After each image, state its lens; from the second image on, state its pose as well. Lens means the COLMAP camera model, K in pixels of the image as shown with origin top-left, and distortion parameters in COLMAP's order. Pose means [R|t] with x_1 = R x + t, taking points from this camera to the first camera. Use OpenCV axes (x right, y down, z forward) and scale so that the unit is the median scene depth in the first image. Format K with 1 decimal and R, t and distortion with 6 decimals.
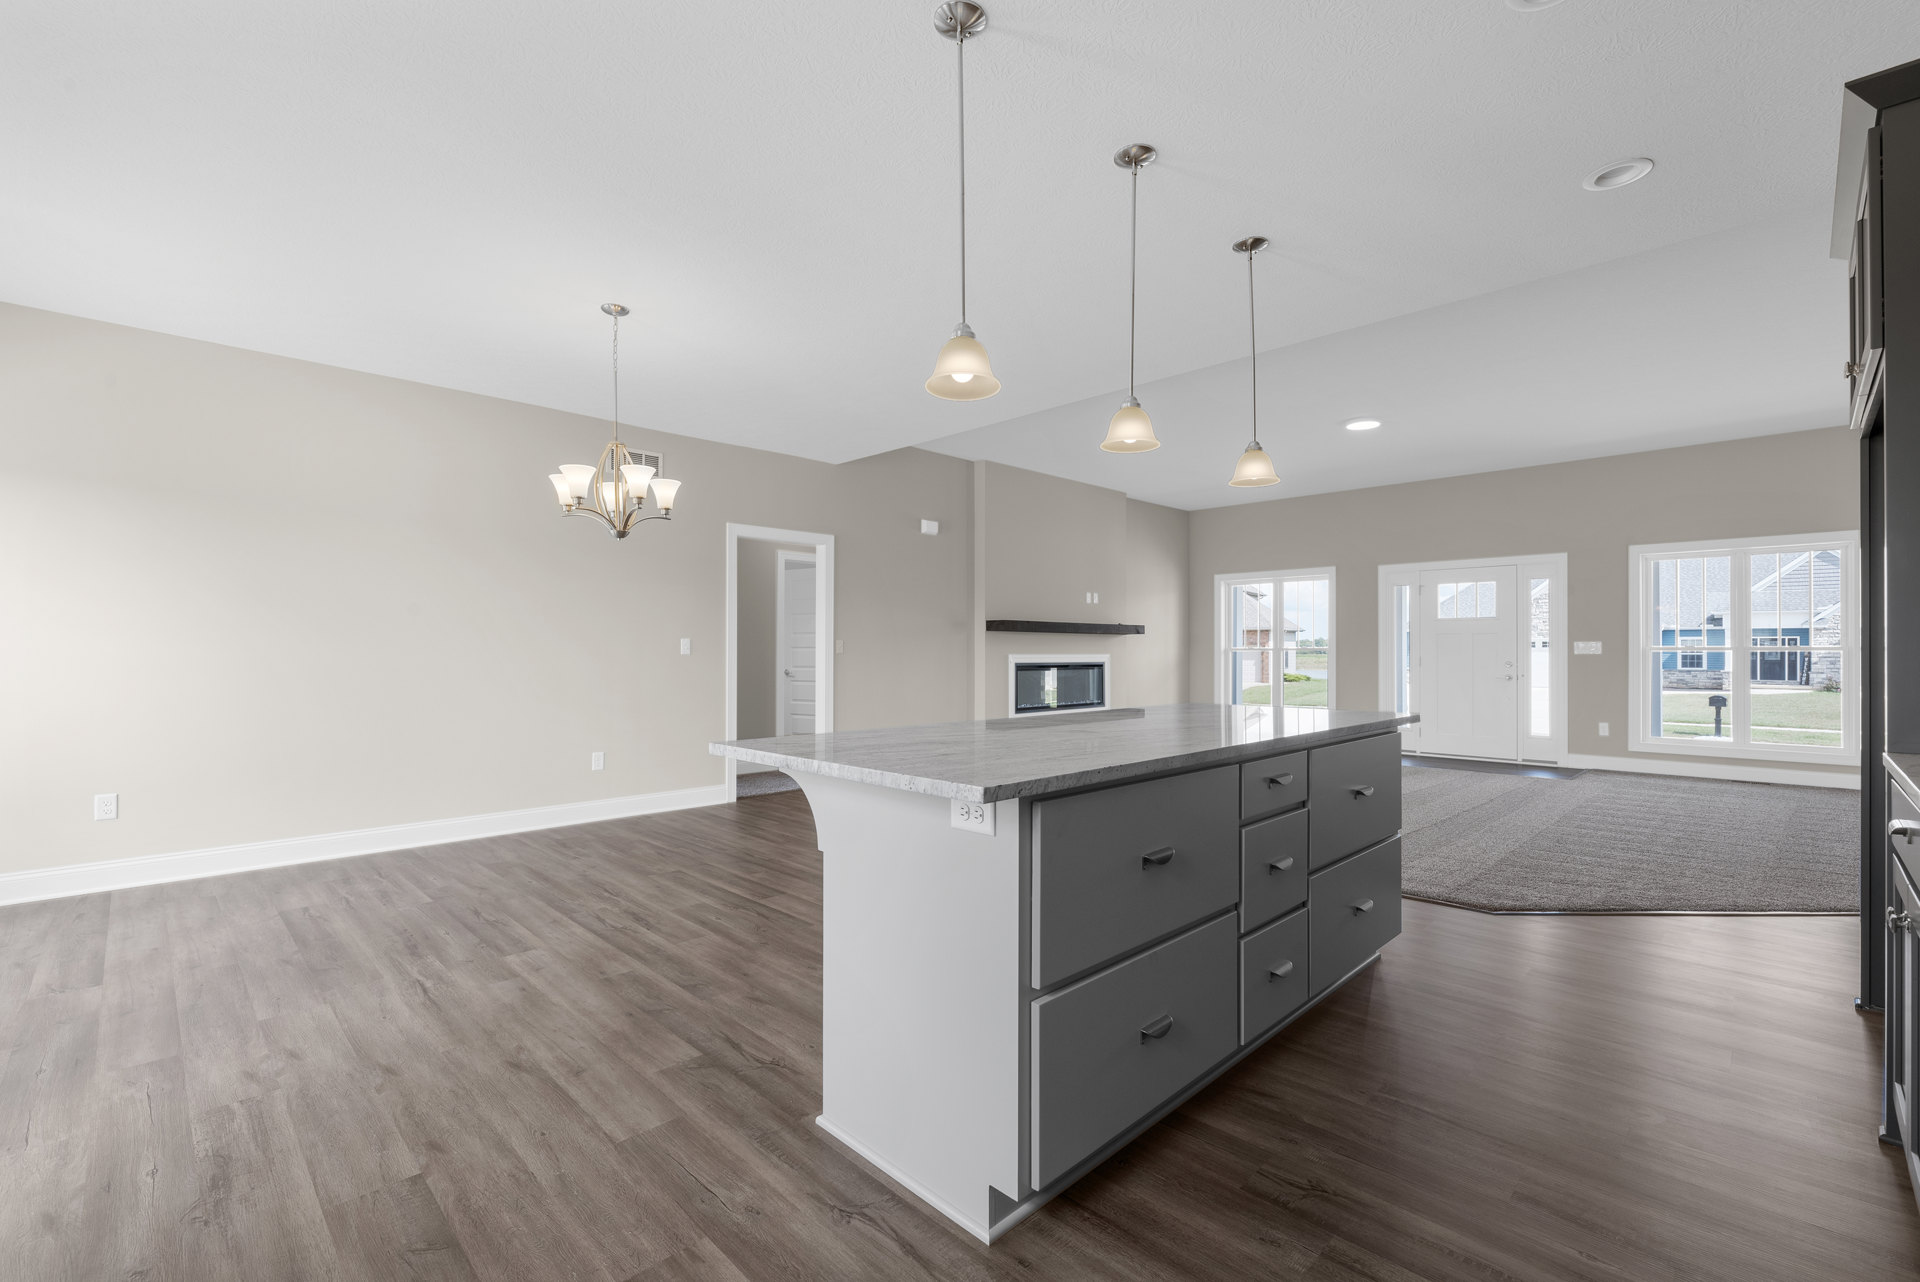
lens RADIAL K [[813.3, 0, 978.2], [0, 813.3, 644.1], [0, 0, 1]] dist [0.004782, 0.000374]
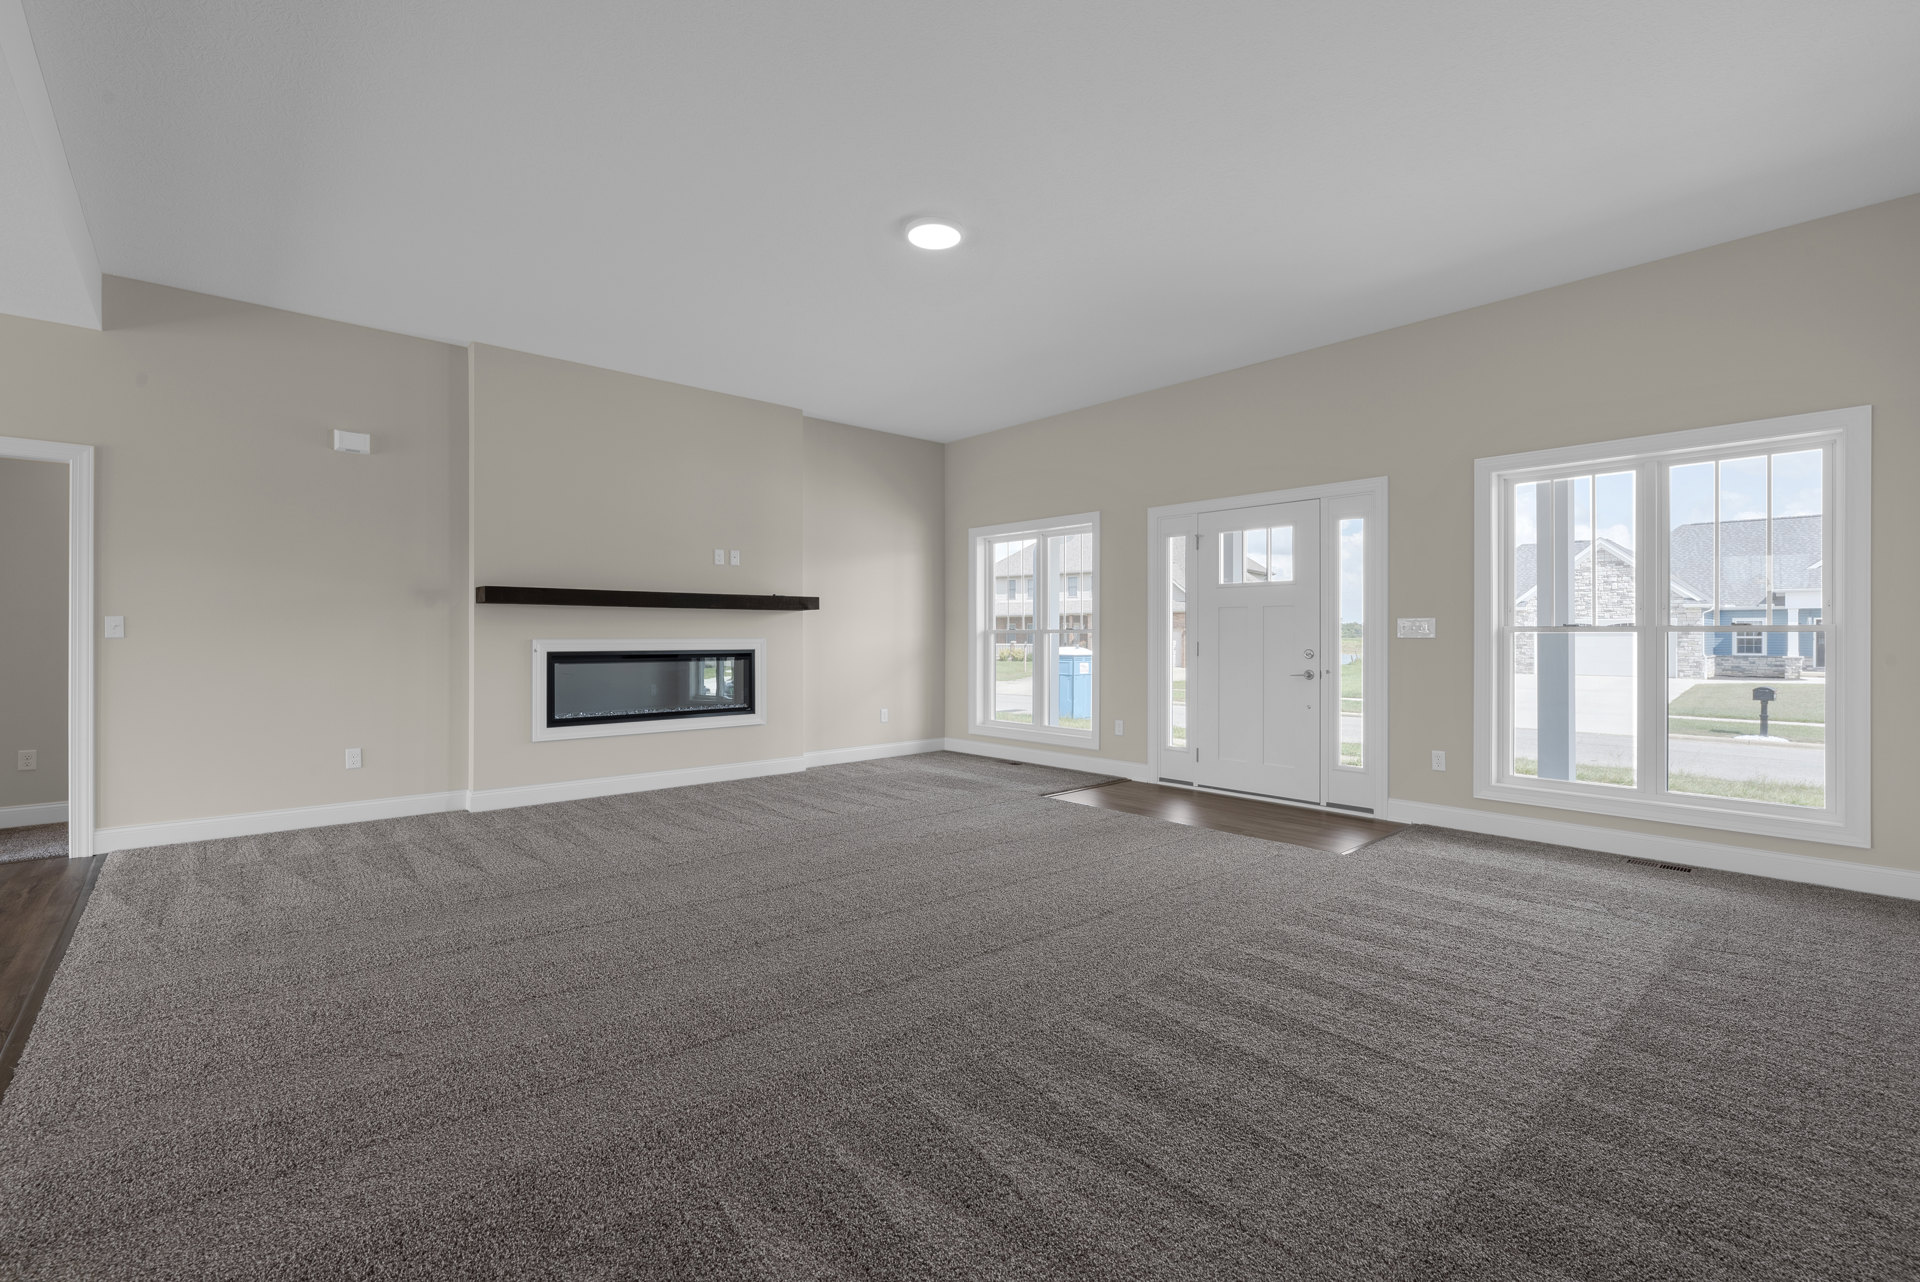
lens RADIAL K [[826.4, 0, 960.2], [0, 826.4, 635.2], [0, 0, 1]] dist [-0.004051, -0.000637]
pose [[0.998190, -0.000573, -0.060143, 0.380901], [0.001110, 0.999960, 0.008908, 0.003738], [0.060136, -0.008958, 0.998150, 0.308990]]
